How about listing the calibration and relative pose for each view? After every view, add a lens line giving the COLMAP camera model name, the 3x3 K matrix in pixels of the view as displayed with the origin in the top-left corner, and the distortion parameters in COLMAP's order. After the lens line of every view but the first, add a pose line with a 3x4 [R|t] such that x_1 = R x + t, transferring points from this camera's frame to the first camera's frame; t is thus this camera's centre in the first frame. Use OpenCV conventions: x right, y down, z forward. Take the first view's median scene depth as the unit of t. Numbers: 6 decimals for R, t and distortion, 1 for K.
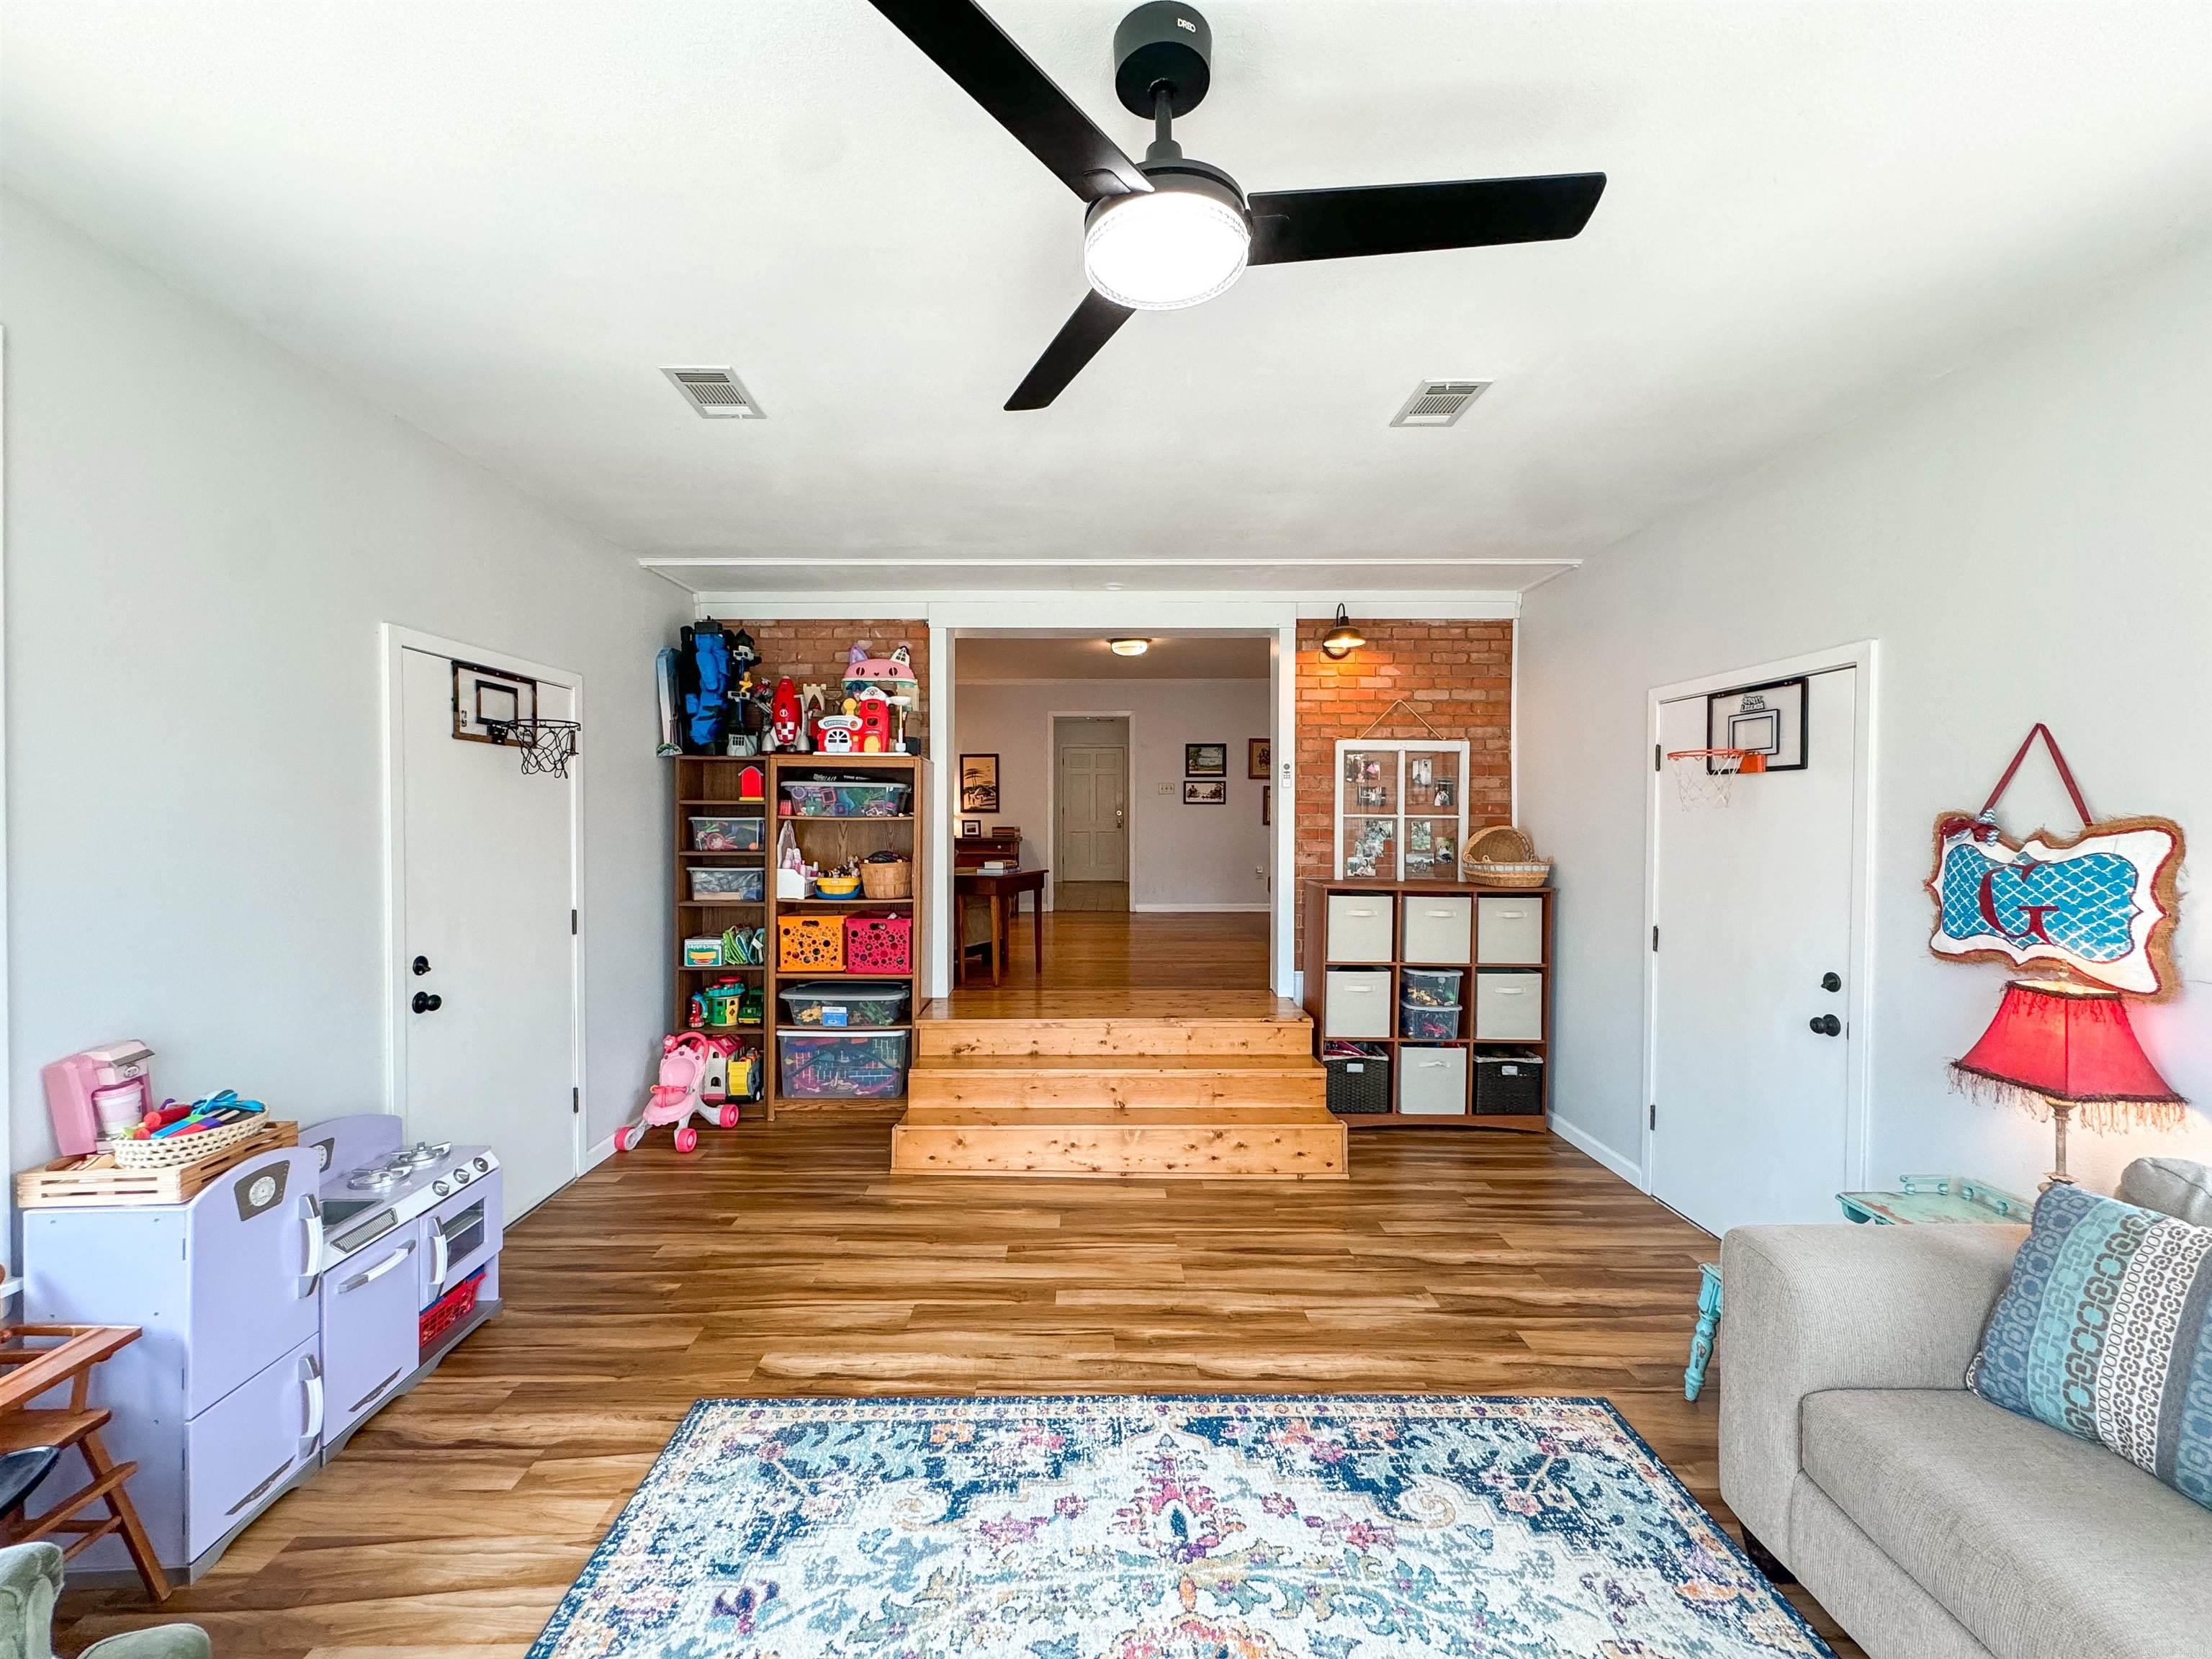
lens RADIAL K [[883.7, 0, 1094.8], [0, 883.7, 827.3], [0, 0, 1]] dist [-0.000003, 0.002306]
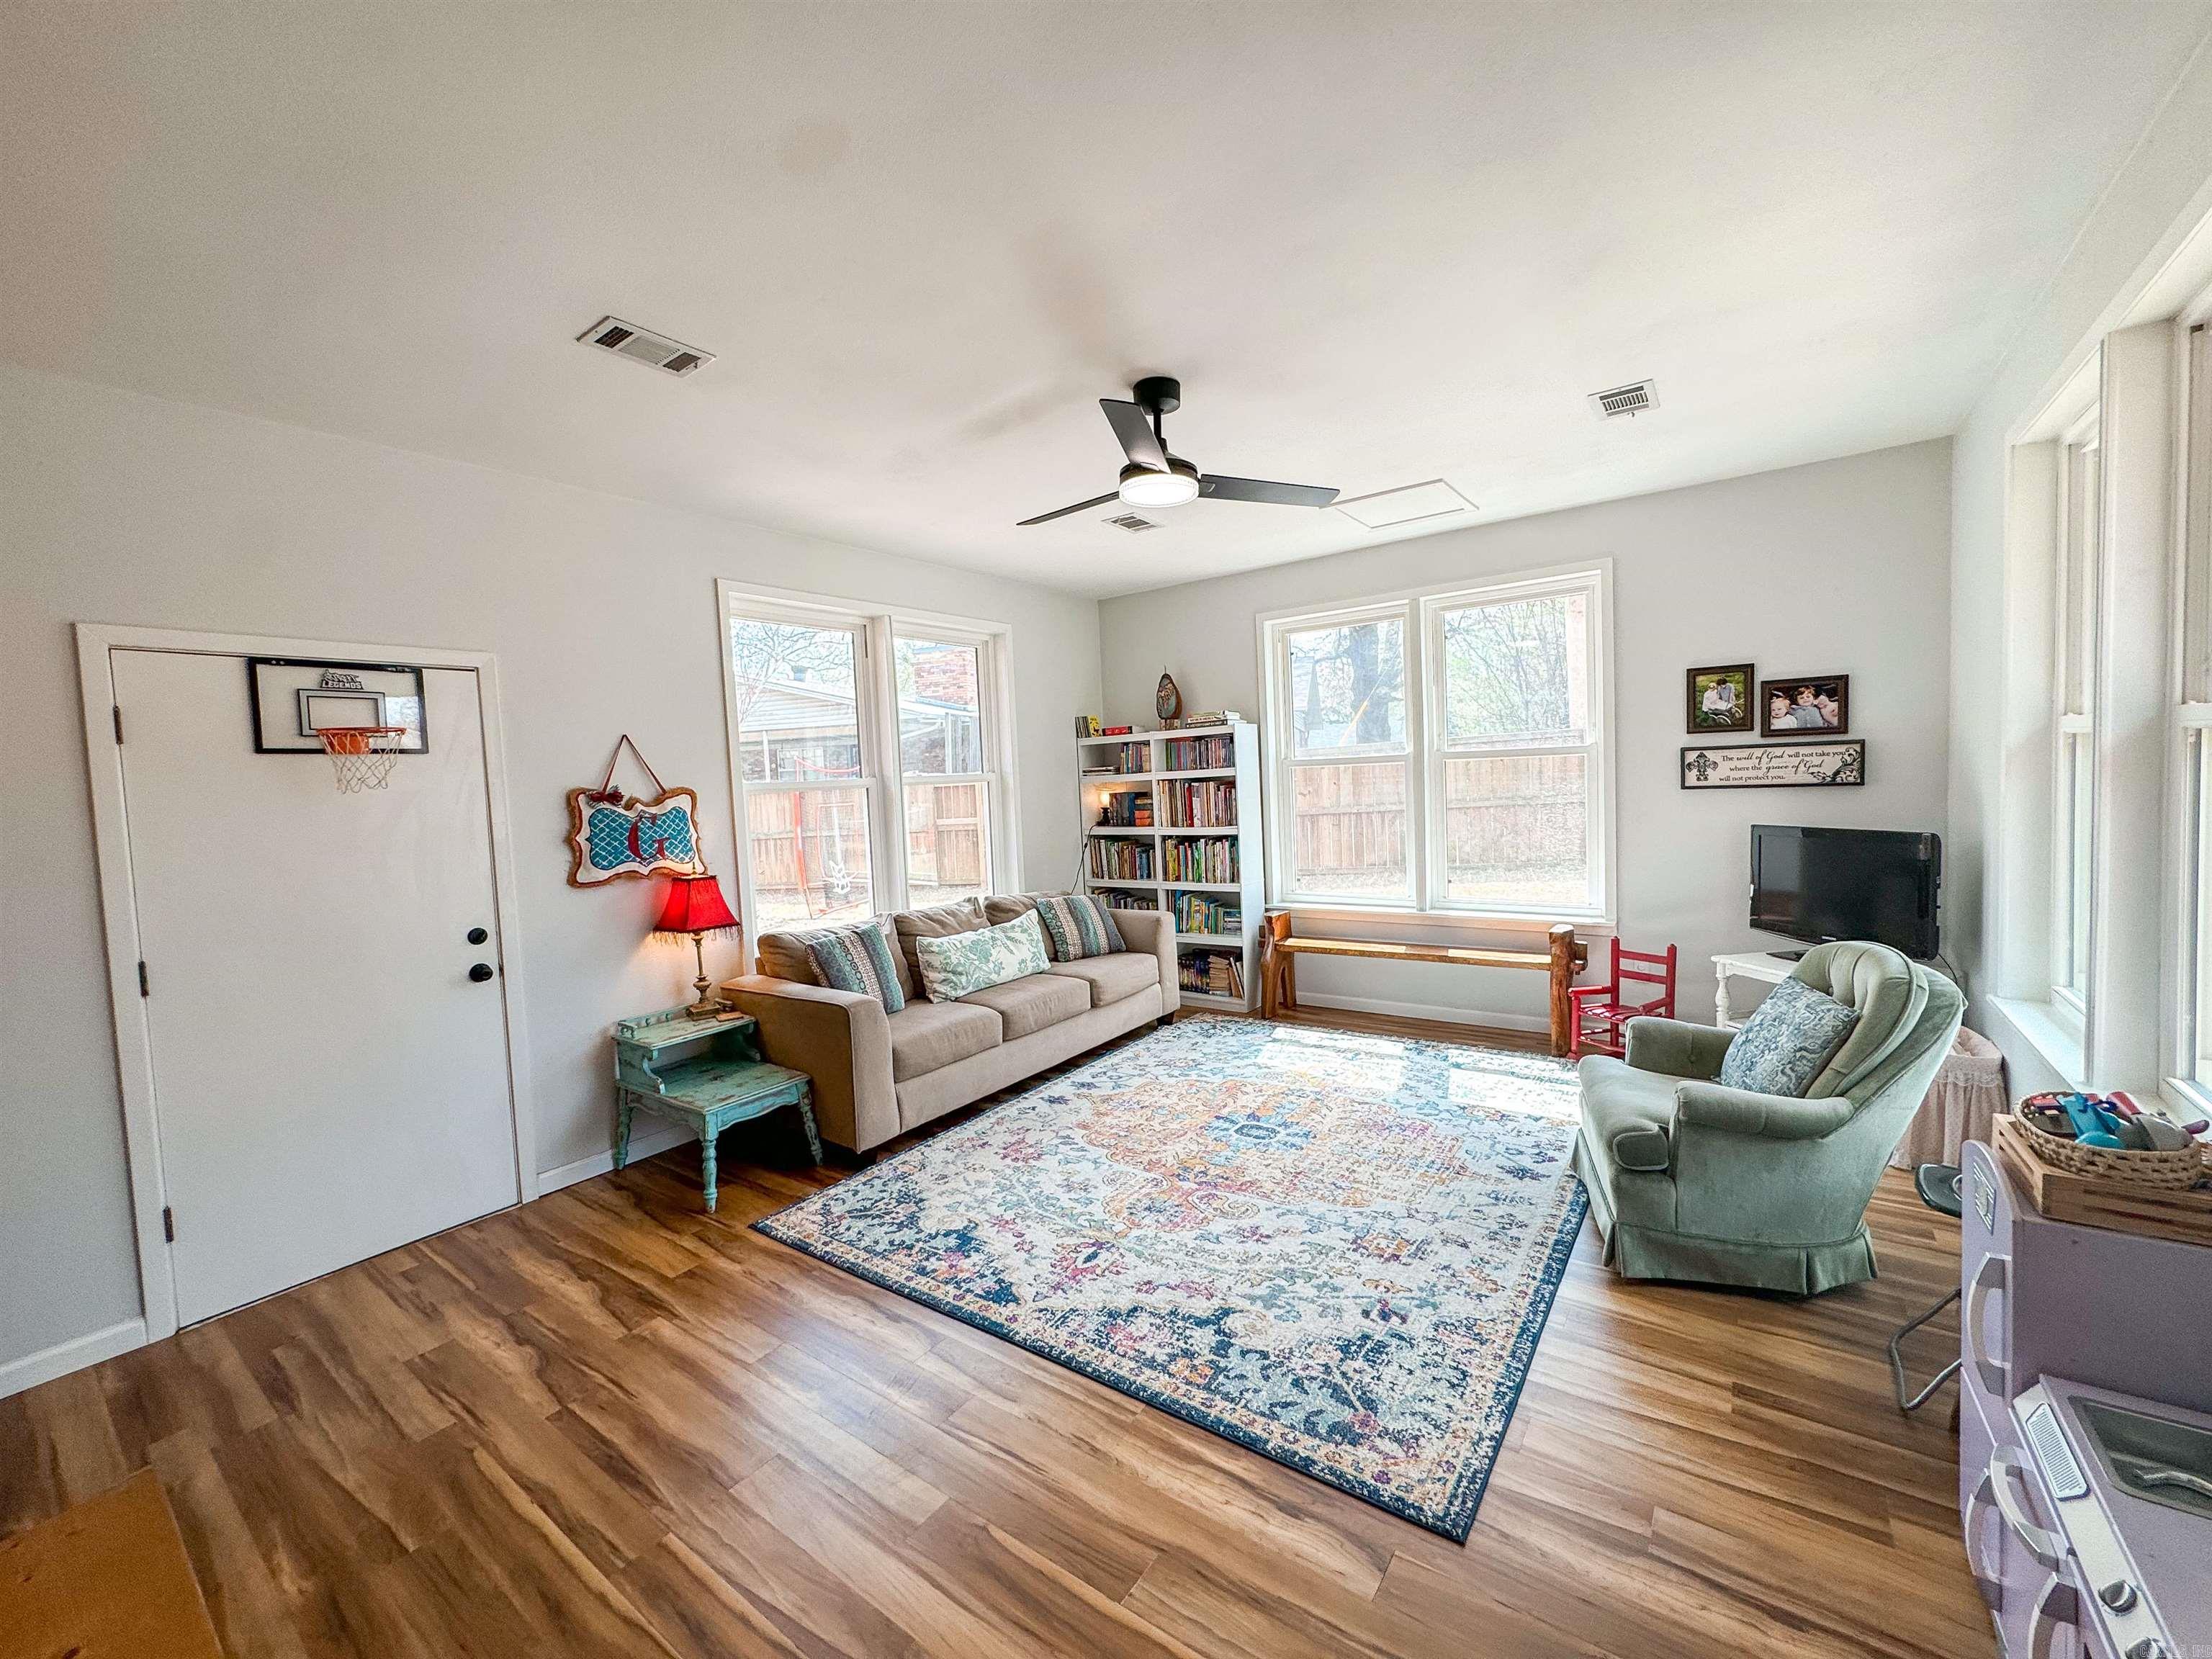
lens RADIAL K [[883.7, 0, 1107.8], [0, 883.7, 826.2], [0, 0, 1]] dist [-0.000003, 0.002306]
pose [[-0.798369, 0.000377, 0.602169, -0.700563], [0.051043, 0.996443, 0.067049, -0.008692], [-0.600001, 0.084266, -0.795549, 1.824411]]
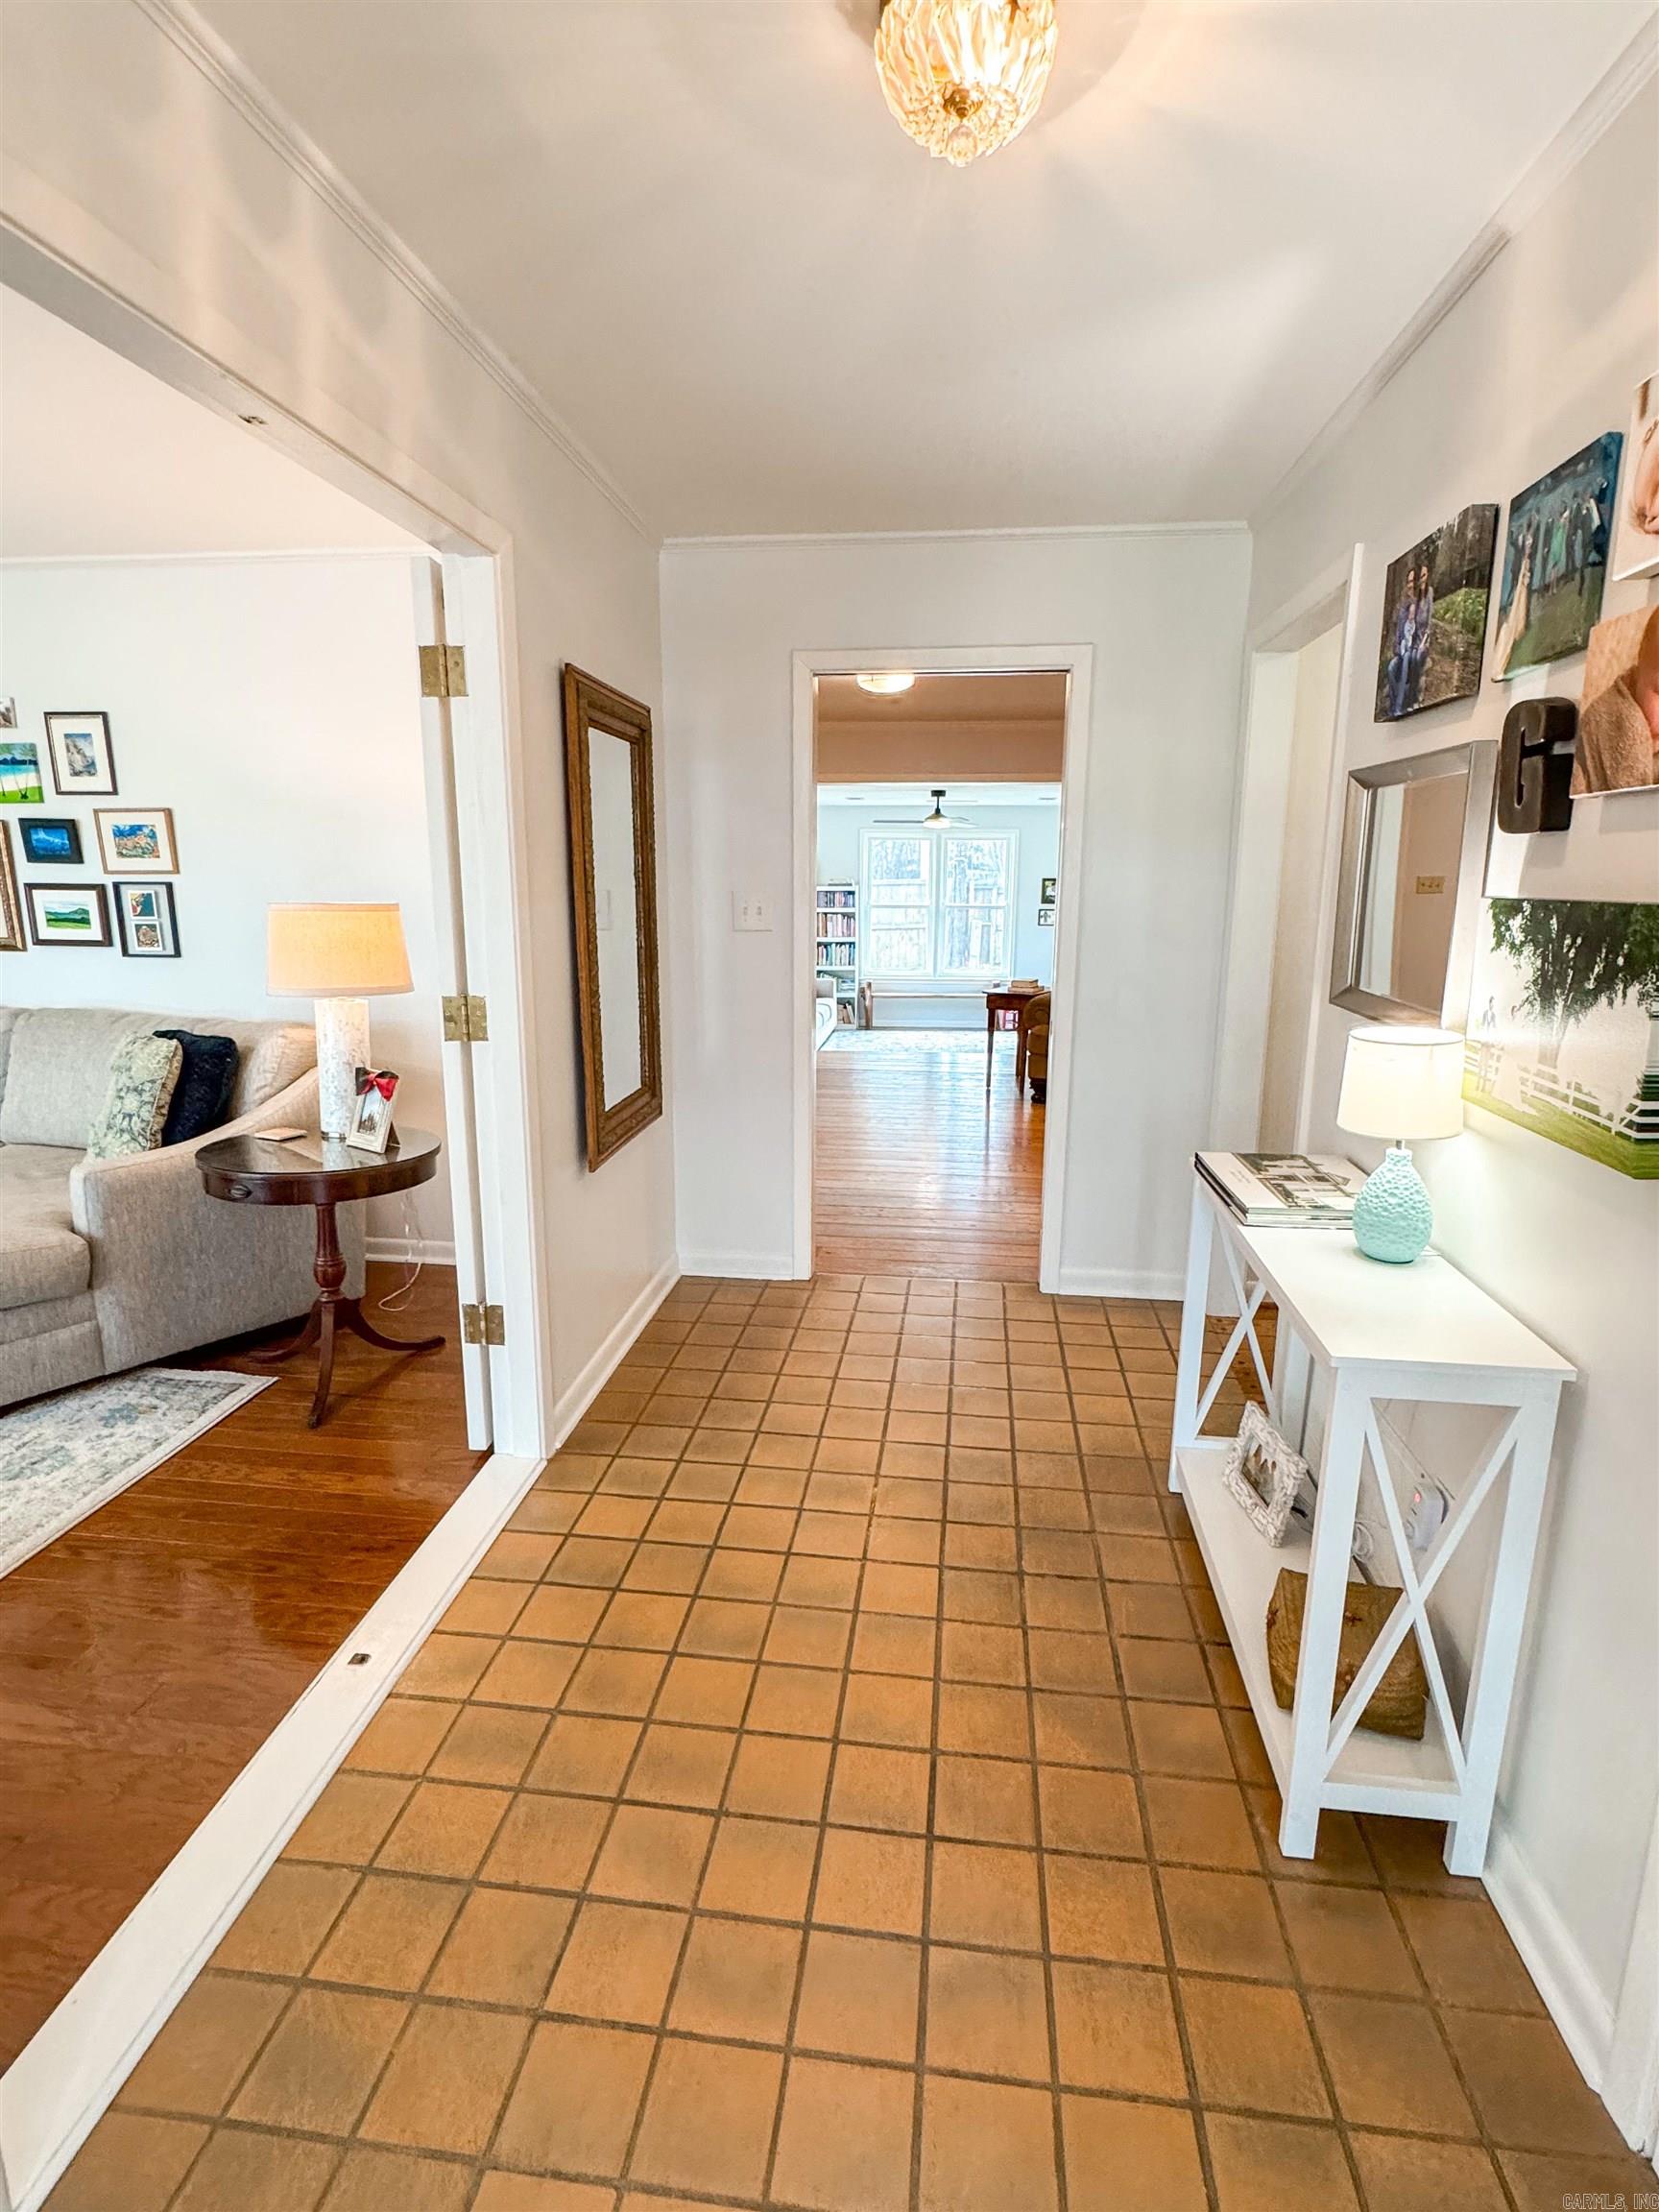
lens RADIAL K [[1120.5, 0, 826.8], [0, 1120.5, 1120.2], [0, 0, 1]] dist [-0.000178, -0.000099]
pose [[-0.993678, -0.028291, 0.108647, -0.045067], [-0.002982, 0.974038, 0.226365, -0.260936], [-0.112230, 0.224610, -0.967964, 6.182379]]
